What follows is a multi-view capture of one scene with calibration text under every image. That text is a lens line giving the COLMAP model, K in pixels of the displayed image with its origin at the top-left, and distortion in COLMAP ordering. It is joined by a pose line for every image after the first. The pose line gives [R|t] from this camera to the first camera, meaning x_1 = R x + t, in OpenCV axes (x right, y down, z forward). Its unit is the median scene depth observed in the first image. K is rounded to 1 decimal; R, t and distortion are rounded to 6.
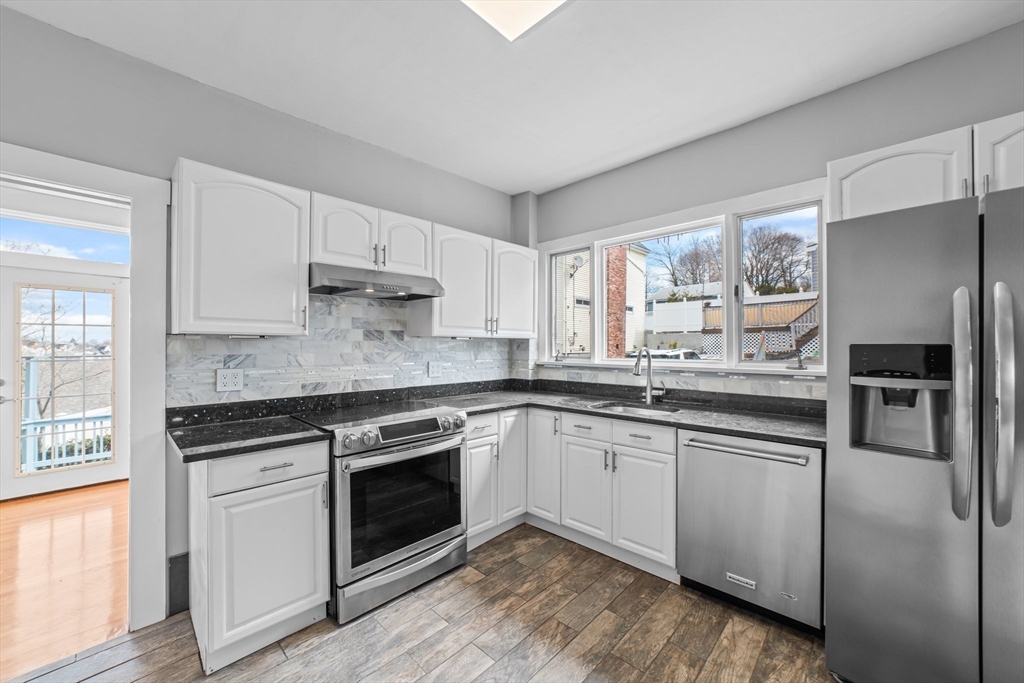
lens RADIAL K [[385.2, 0, 514.9], [0, 385.2, 344.8], [0, 0, 1]] dist [-0.001456, 0.000120]
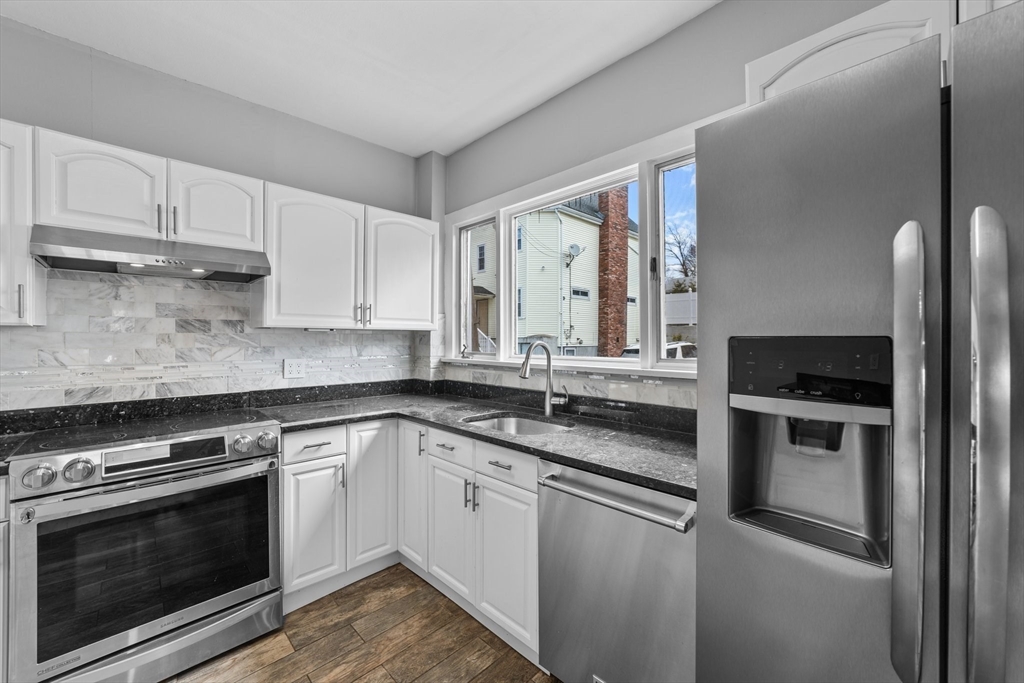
lens RADIAL K [[391.8, 0, 512.9], [0, 391.8, 337.8], [0, 0, 1]] dist [-0.001052, 0.000349]
pose [[0.999532, 0.000368, -0.030595, 0.309980], [-0.000365, 1.000000, 0.000086, -0.000556], [0.030595, -0.000075, 0.999532, 0.222393]]
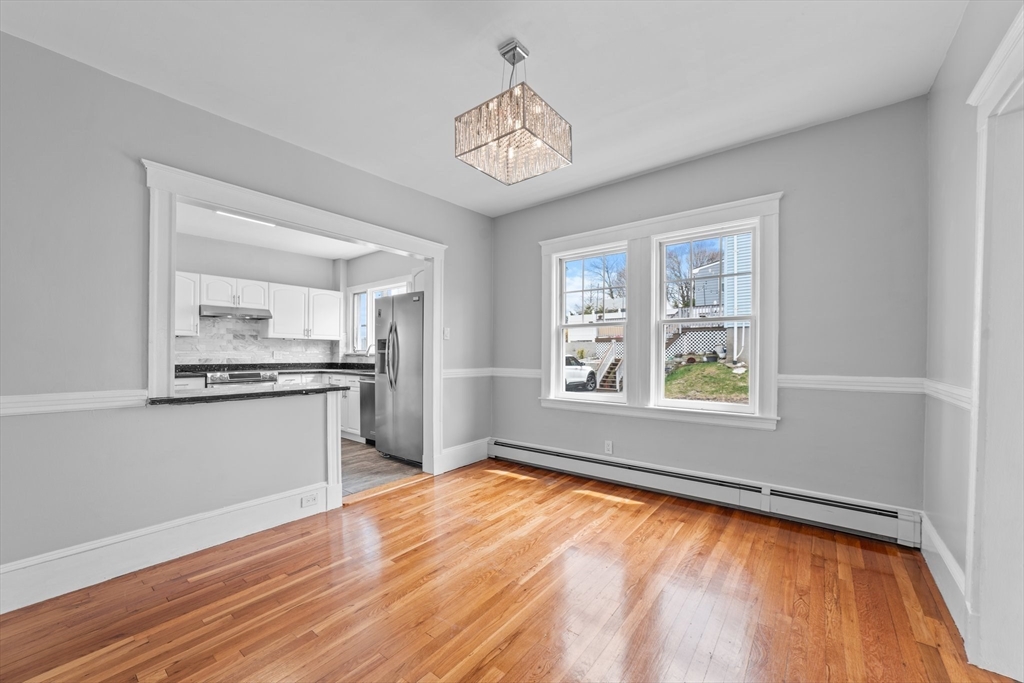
lens RADIAL K [[387.6, 0, 505.9], [0, 387.6, 354.1], [0, 0, 1]] dist [-0.000825, 0.000035]
pose [[0.997409, 0.005954, 0.071697, 0.900325], [-0.006112, 0.999979, 0.001981, 0.053489], [-0.071684, -0.002414, 0.997424, -1.154769]]
